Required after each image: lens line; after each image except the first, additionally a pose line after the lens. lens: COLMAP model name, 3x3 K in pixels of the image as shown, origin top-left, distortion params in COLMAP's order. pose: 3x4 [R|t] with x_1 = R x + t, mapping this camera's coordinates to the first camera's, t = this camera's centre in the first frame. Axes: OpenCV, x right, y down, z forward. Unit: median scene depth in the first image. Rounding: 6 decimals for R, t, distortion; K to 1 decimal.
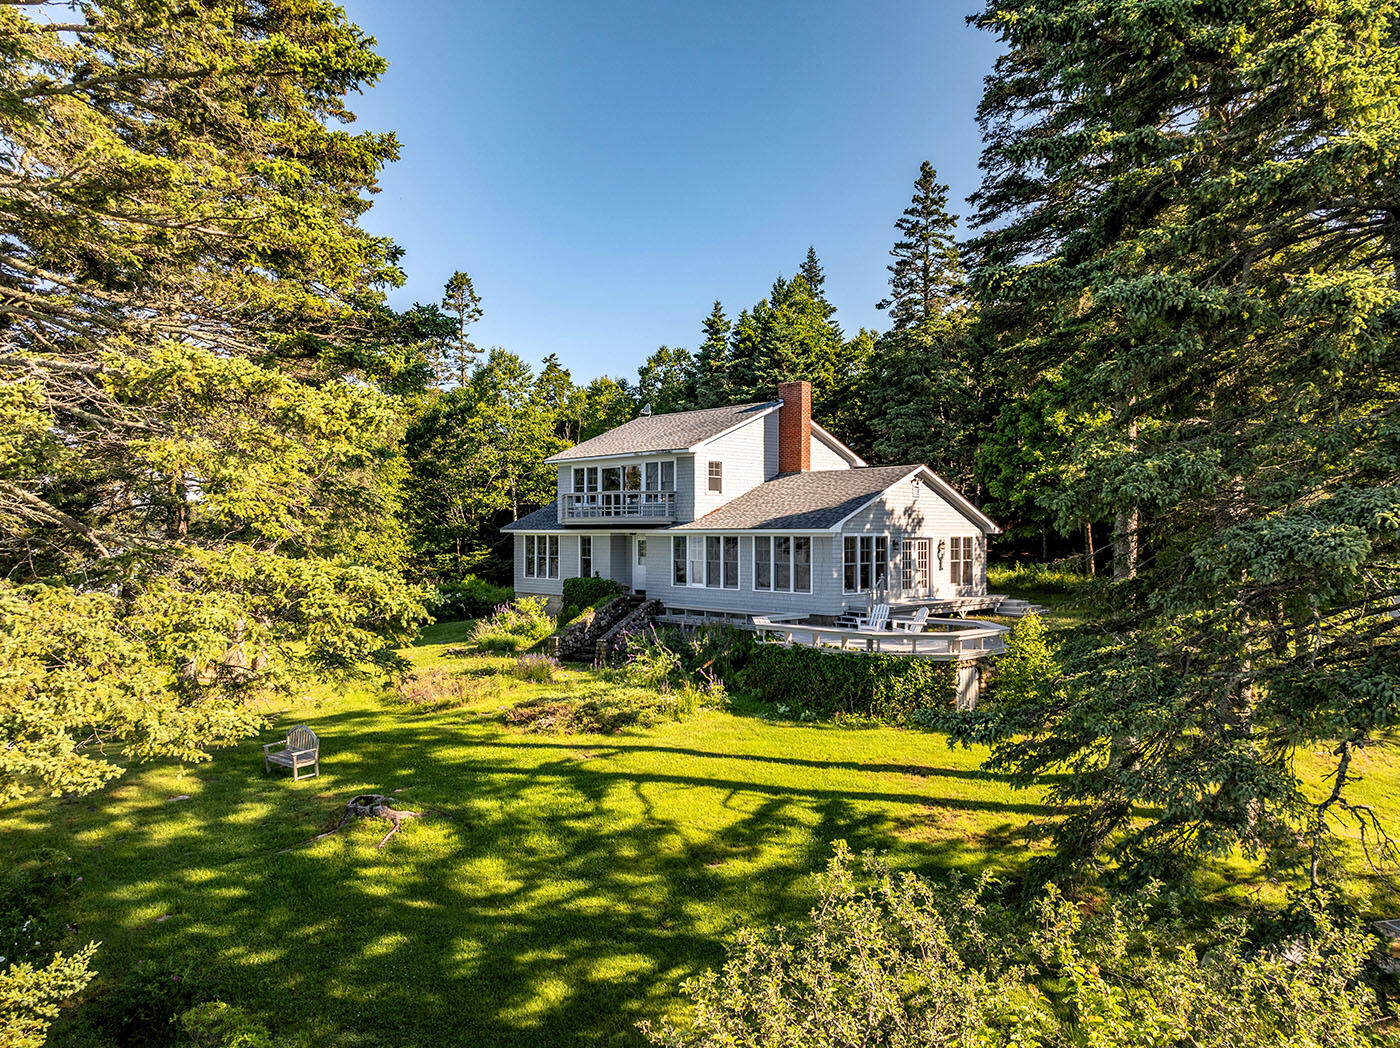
lens RADIAL K [[987.3, 0, 700.0], [0, 987.3, 524.0], [0, 0, 1]] dist [-0.020357, 0.000398]
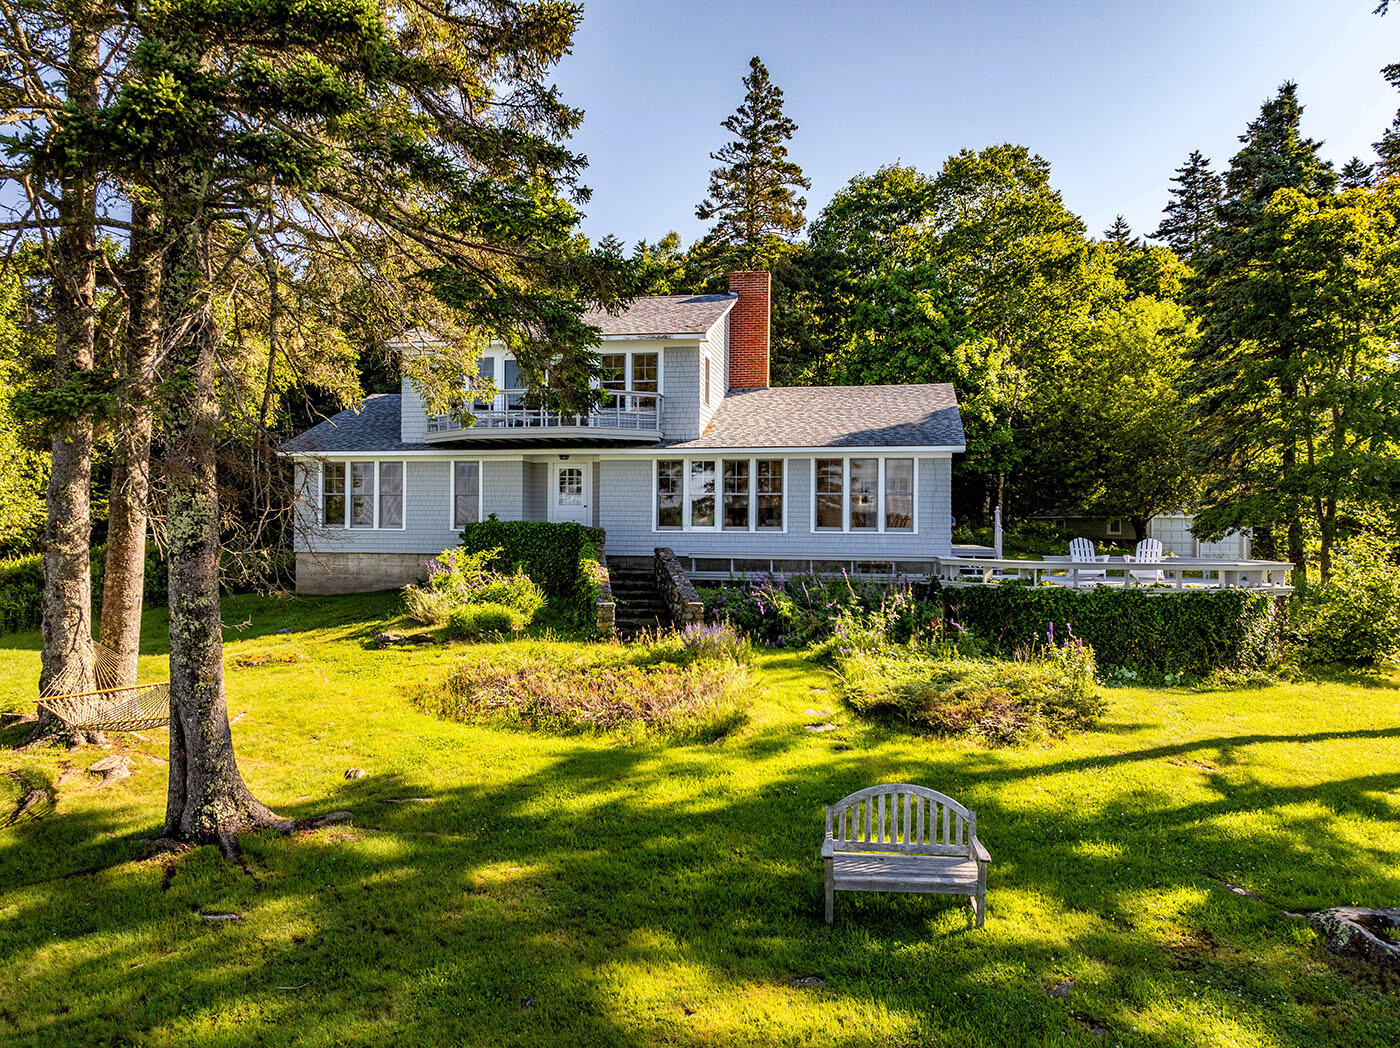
lens RADIAL K [[987.3, 0, 700.0], [0, 987.3, 524.0], [0, 0, 1]] dist [-0.020357, 0.000398]
pose [[0.821716, 0.003768, 0.569885, -0.371700], [-0.012213, 0.999865, 0.011000, 0.045668], [-0.569767, -0.015999, 0.821651, 0.365939]]
